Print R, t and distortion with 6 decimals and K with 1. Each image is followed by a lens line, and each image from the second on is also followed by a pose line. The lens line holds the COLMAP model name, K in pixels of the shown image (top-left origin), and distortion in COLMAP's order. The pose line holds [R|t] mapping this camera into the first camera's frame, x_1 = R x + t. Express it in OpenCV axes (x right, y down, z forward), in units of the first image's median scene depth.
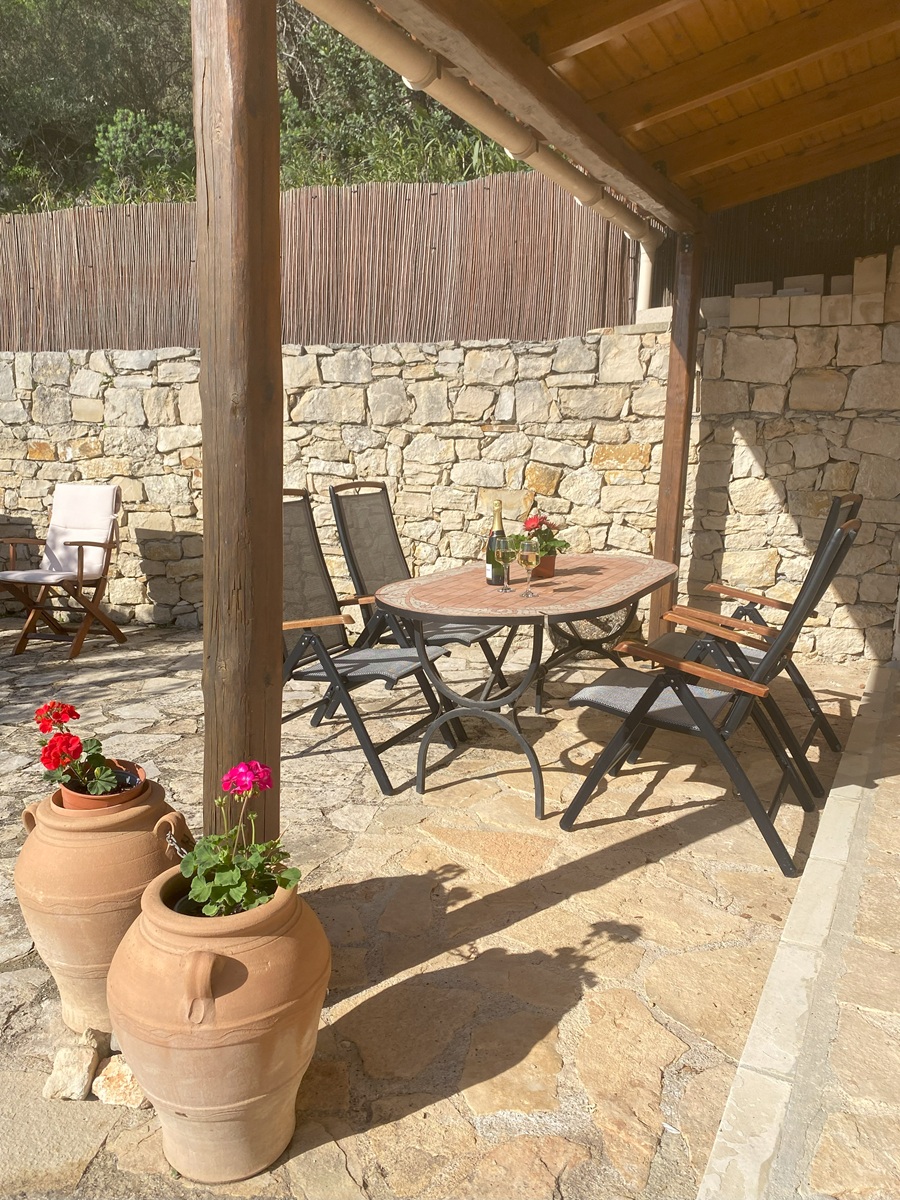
lens RADIAL K [[897.7, 0, 447.7], [0, 897.7, 587.1], [0, 0, 1]] dist [0.127451, -0.312724]
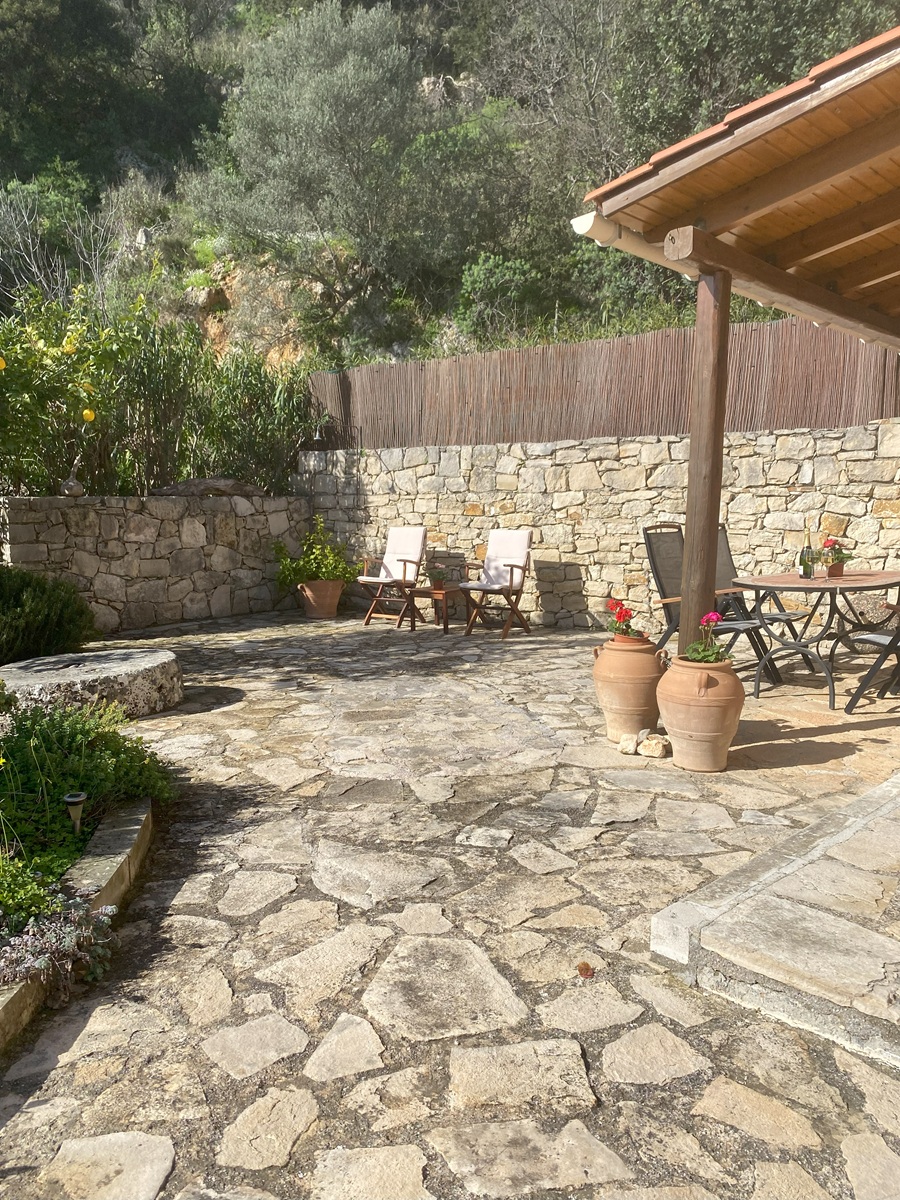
lens RADIAL K [[897.7, 0, 447.7], [0, 897.7, 587.1], [0, 0, 1]] dist [0.127451, -0.312724]
pose [[0.958115, 0.021530, -0.285572, -0.064125], [-0.043371, 0.996577, -0.070379, 0.102117], [0.283080, 0.079817, 0.955769, -0.512463]]
